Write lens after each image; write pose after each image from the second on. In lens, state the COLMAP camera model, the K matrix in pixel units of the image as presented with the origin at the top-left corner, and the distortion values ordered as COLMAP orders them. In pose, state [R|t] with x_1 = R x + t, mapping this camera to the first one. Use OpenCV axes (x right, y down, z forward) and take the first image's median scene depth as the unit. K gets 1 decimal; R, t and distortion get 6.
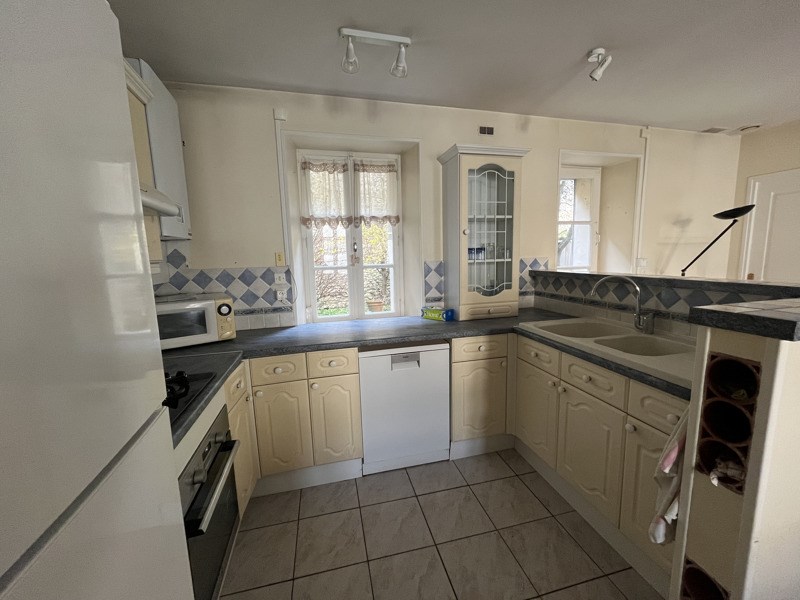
lens RADIAL K [[323.6, 0, 397.5], [0, 323.6, 298.6], [0, 0, 1]] dist [-0.001967, -0.000328]
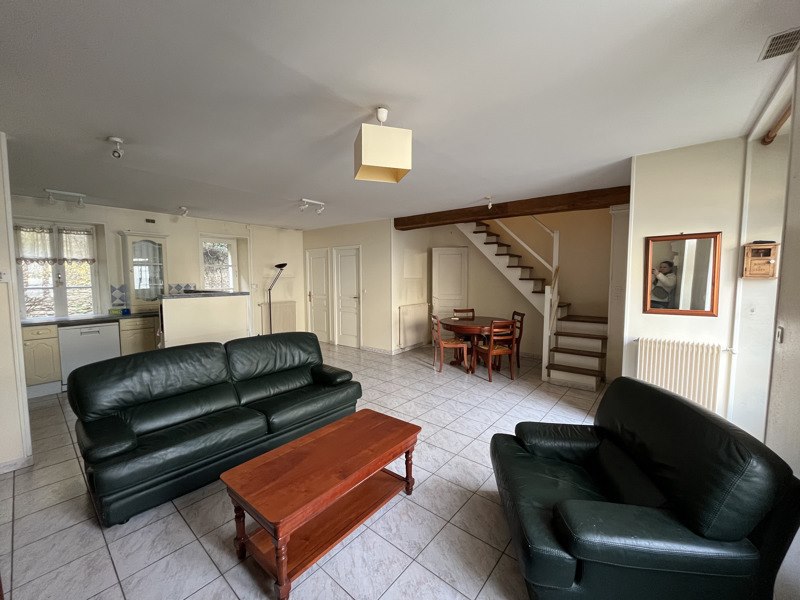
lens RADIAL K [[323.6, 0, 398.0], [0, 323.6, 298.4], [0, 0, 1]] dist [-0.001967, -0.000328]
pose [[0.803079, -0.016052, 0.595657, 0.354736], [0.061880, 0.996479, -0.056574, 0.203946], [-0.592651, 0.082292, 0.801244, -1.743353]]
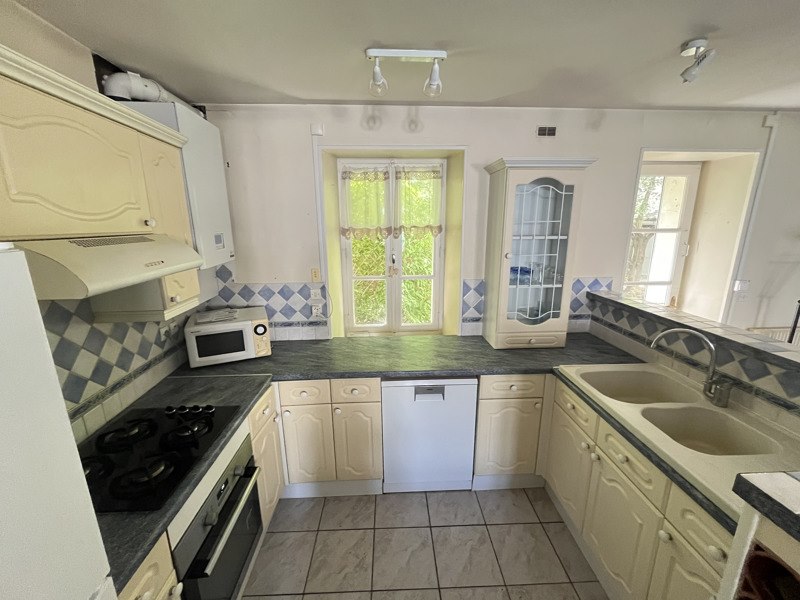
lens RADIAL K [[323.6, 0, 397.0], [0, 323.6, 299.2], [0, 0, 1]] dist [-0.001967, -0.000328]
pose [[0.979845, 0.064174, -0.189172, 0.087326], [-0.045520, 0.993808, 0.101359, -0.167825], [0.194506, -0.090705, 0.976699, 0.048968]]
